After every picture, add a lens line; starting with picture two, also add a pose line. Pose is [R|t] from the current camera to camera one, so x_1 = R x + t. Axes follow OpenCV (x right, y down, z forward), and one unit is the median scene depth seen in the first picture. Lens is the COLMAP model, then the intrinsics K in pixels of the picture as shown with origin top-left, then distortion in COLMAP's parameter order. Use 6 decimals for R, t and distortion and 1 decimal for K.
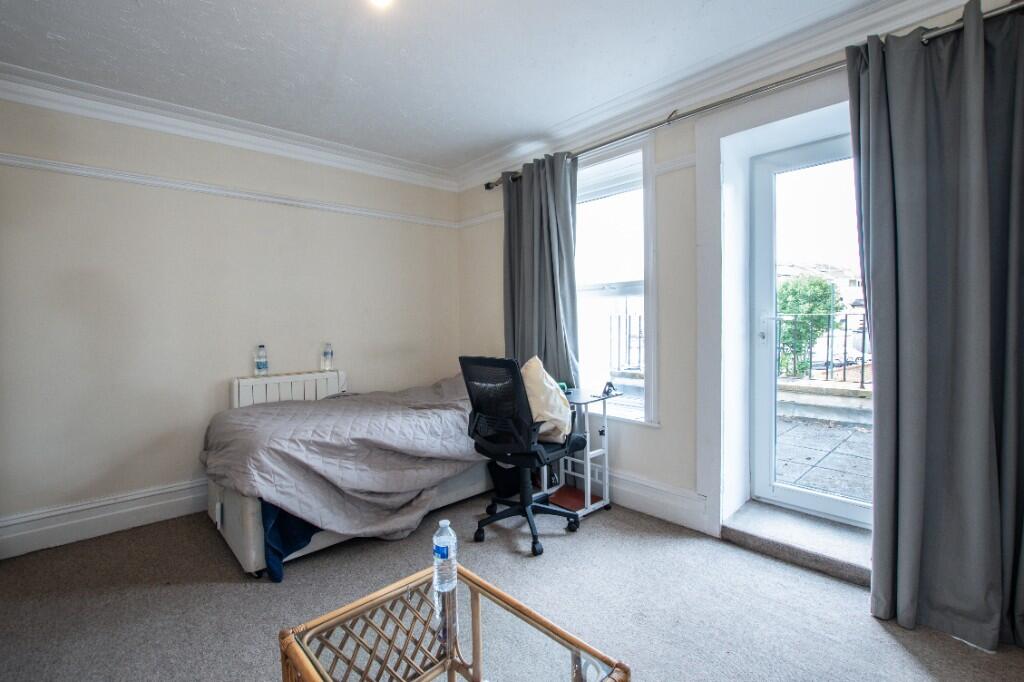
lens RADIAL K [[467.5, 0, 508.4], [0, 467.5, 329.4], [0, 0, 1]] dist [-0.023343, 0.000770]
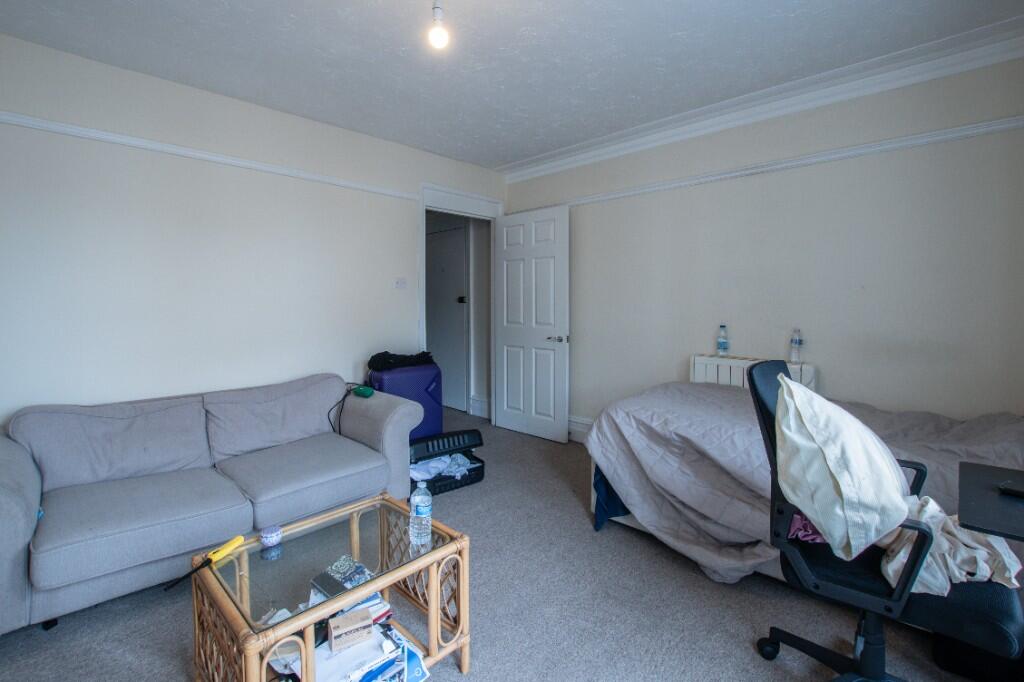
lens RADIAL K [[470.8, 0, 512.2], [0, 470.8, 300.3], [0, 0, 1]] dist [0.001775, 0.000232]
pose [[0.057938, 0.019391, -0.998132, 0.547617], [-0.014940, 0.999716, 0.018554, -0.038505], [0.998208, 0.013837, 0.058211, 0.600658]]
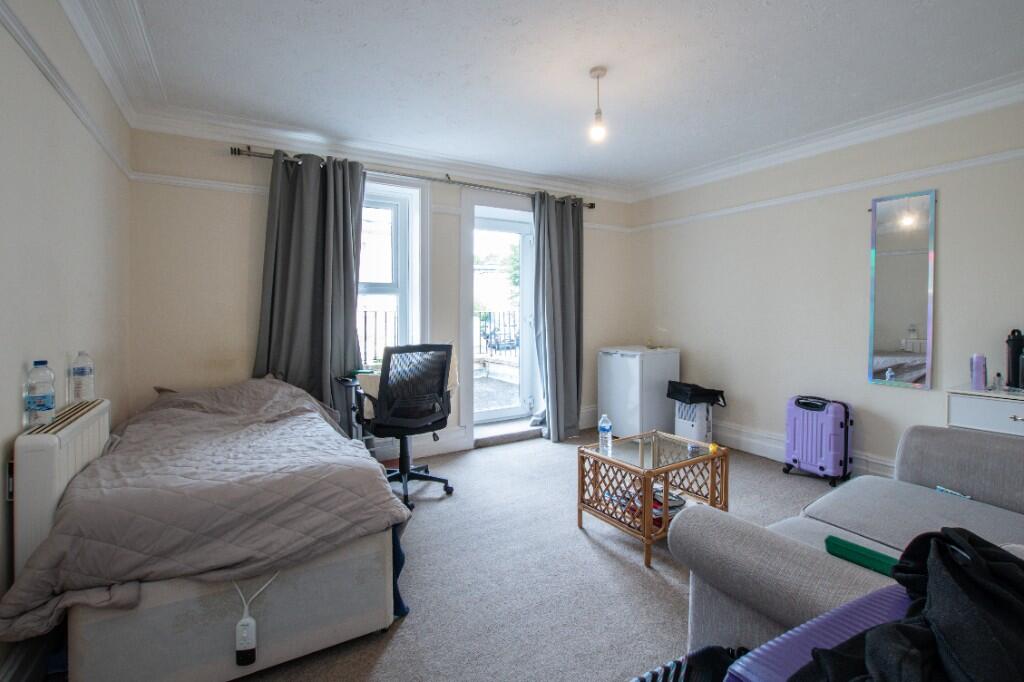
lens RADIAL K [[467.5, 0, 508.4], [0, 467.5, 329.4], [0, 0, 1]] dist [-0.023343, 0.000770]
pose [[0.201354, -0.021142, 0.979290, -1.093182], [0.017120, 0.999690, 0.018063, 0.001971], [-0.979369, 0.013128, 0.201654, 0.526003]]
